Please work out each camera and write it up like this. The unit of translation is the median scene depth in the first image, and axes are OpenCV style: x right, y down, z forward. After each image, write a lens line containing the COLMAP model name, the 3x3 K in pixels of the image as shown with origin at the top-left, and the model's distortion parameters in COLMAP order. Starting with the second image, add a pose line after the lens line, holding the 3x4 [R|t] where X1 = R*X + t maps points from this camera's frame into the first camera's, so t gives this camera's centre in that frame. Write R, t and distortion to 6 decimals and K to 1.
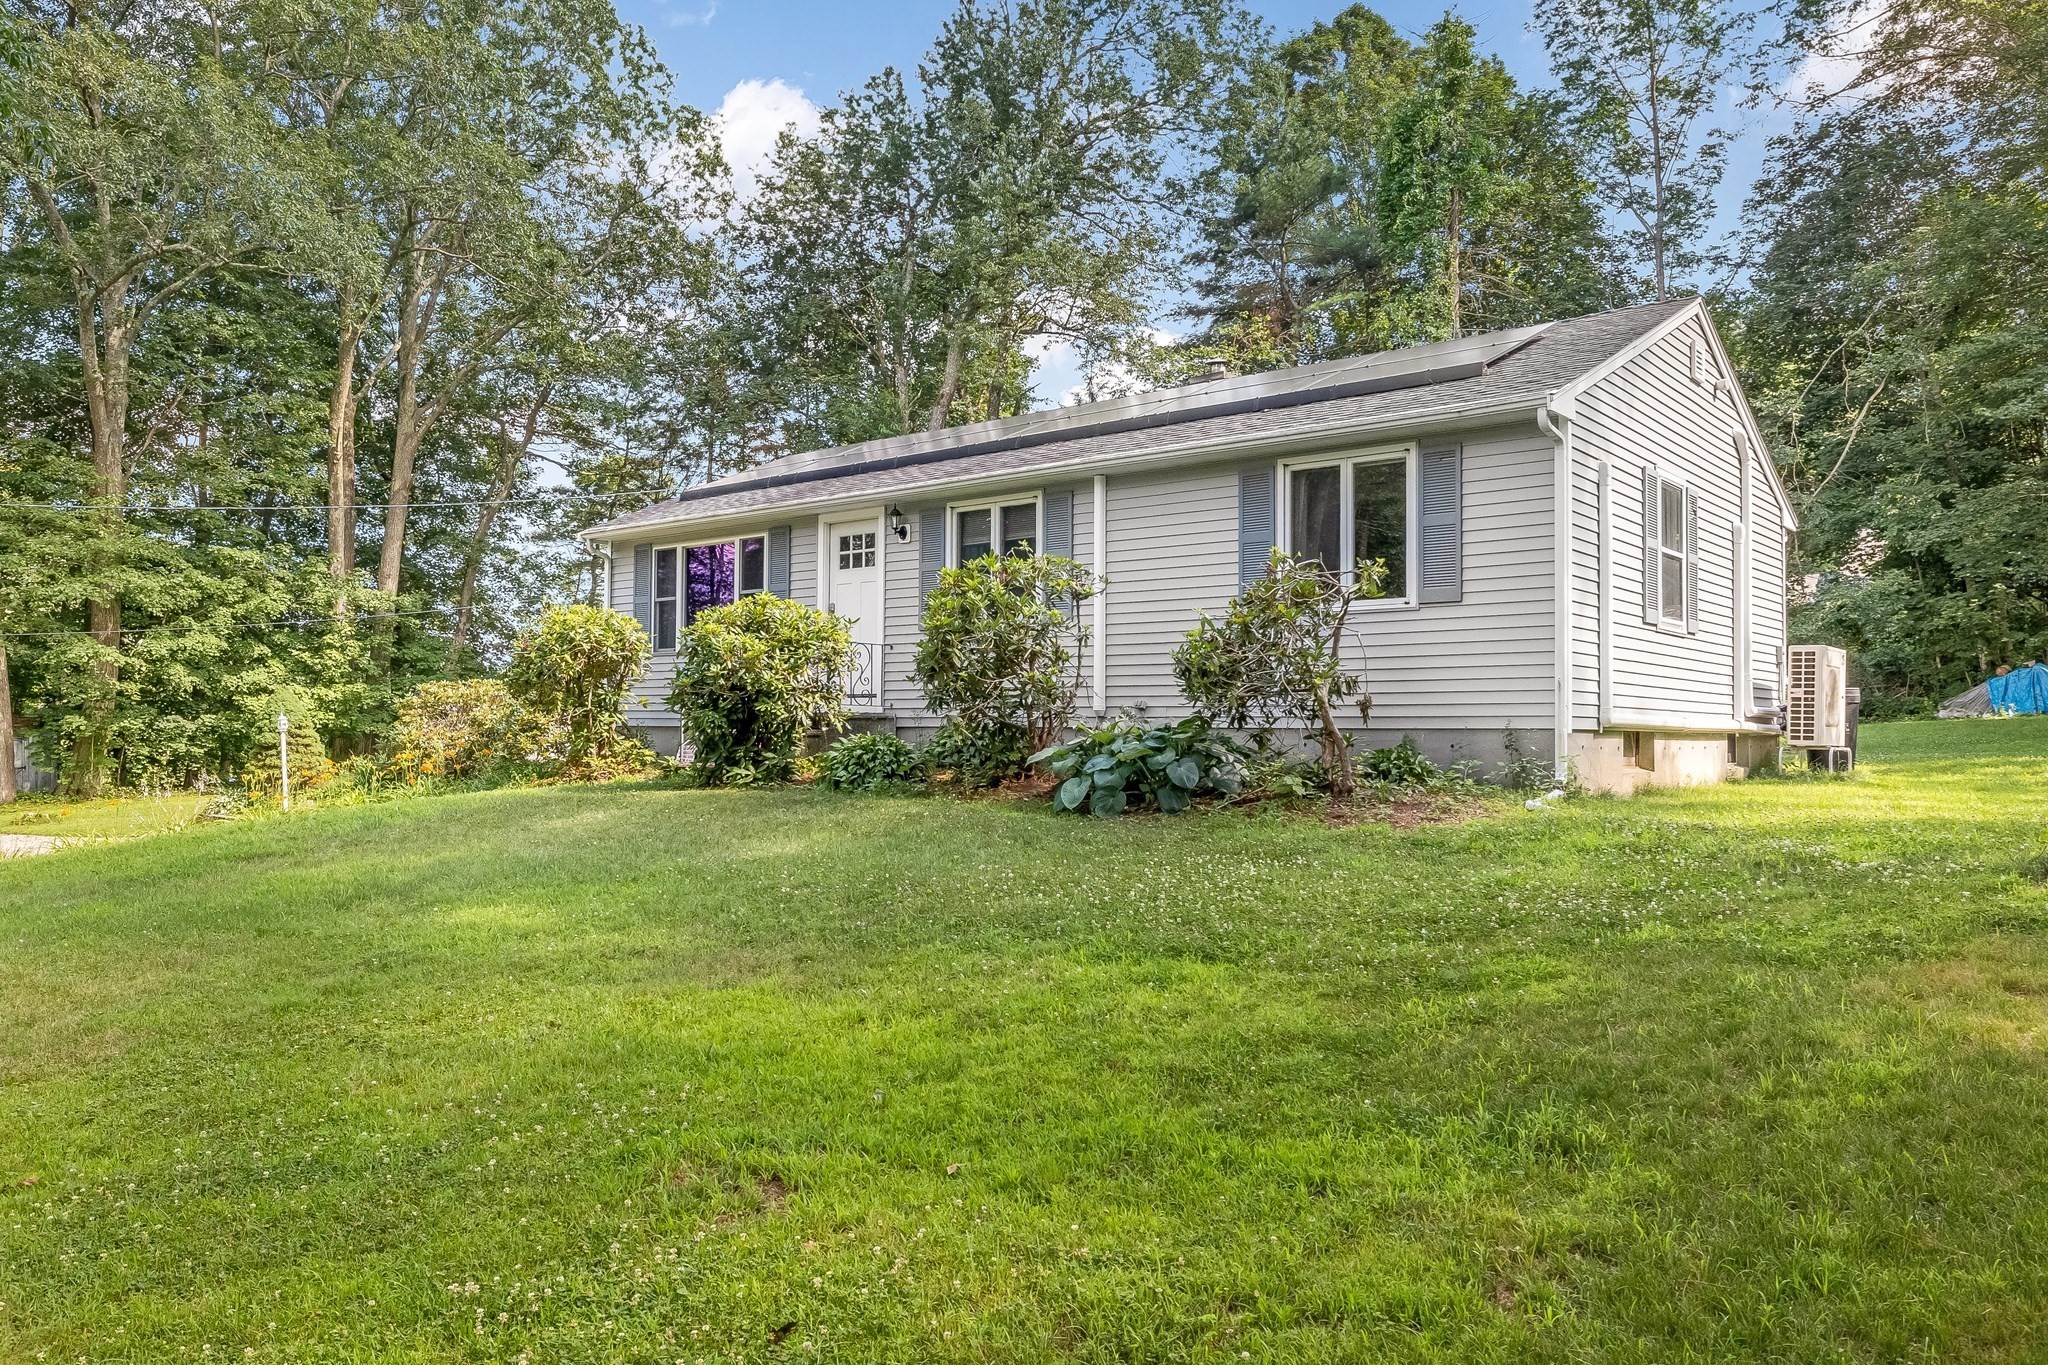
lens RADIAL K [[1437.7, 0, 1061.1], [0, 1437.7, 708.7], [0, 0, 1]] dist [-0.003006, -0.004358]
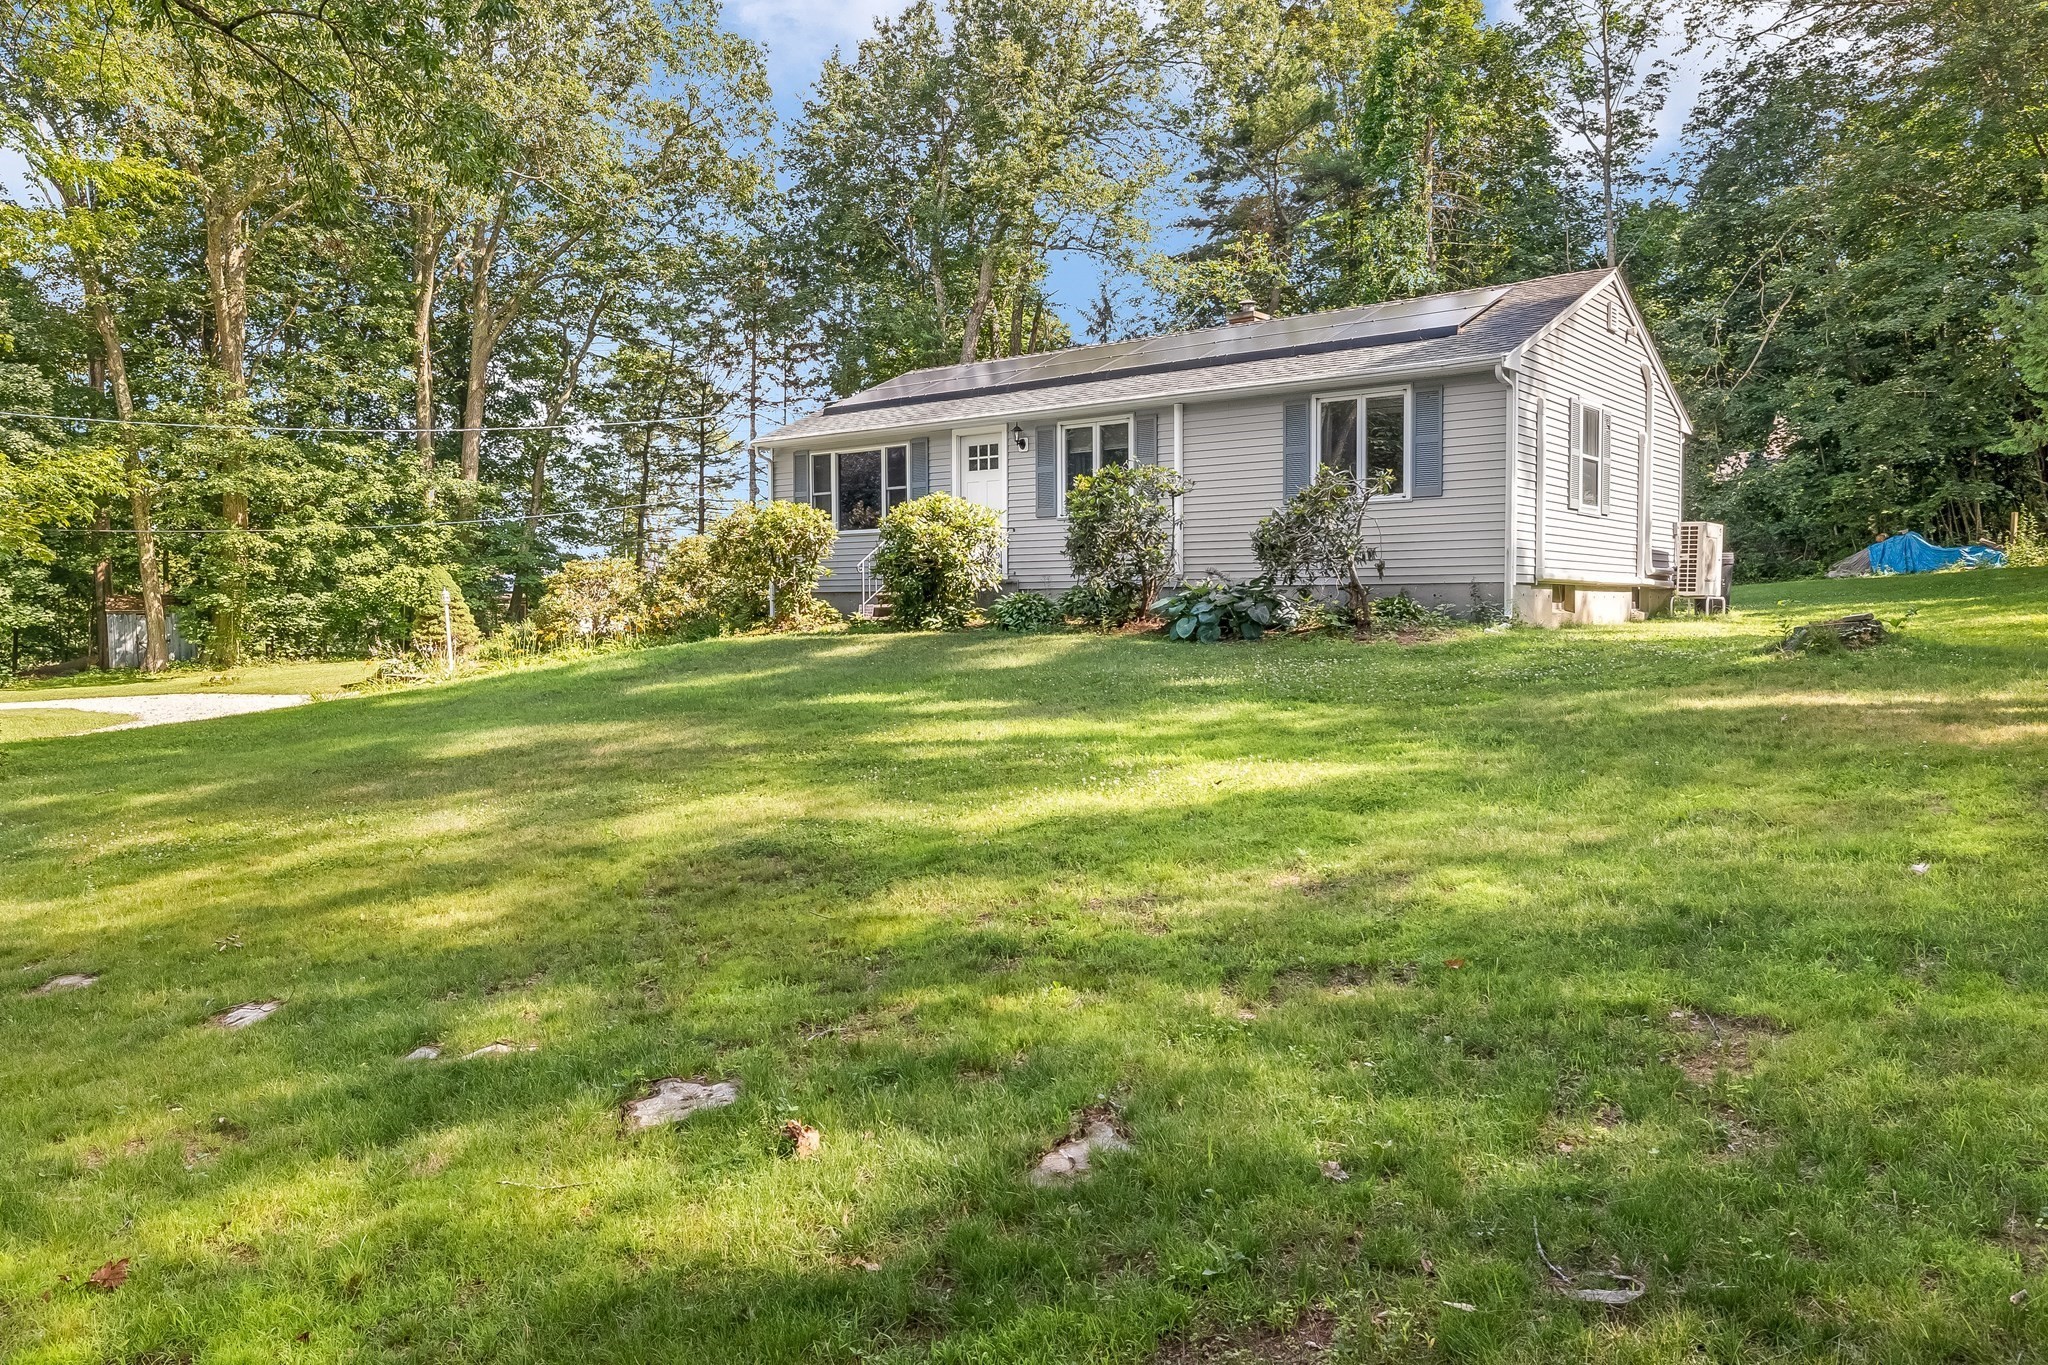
lens RADIAL K [[1437.7, 0, 1021.0], [0, 1437.7, 685.3], [0, 0, 1]] dist [-0.003006, -0.004358]
pose [[0.999944, -0.010503, -0.000836, -0.057827], [0.010535, 0.997441, 0.070715, 0.003680], [0.000091, -0.070719, 0.997496, -0.181461]]
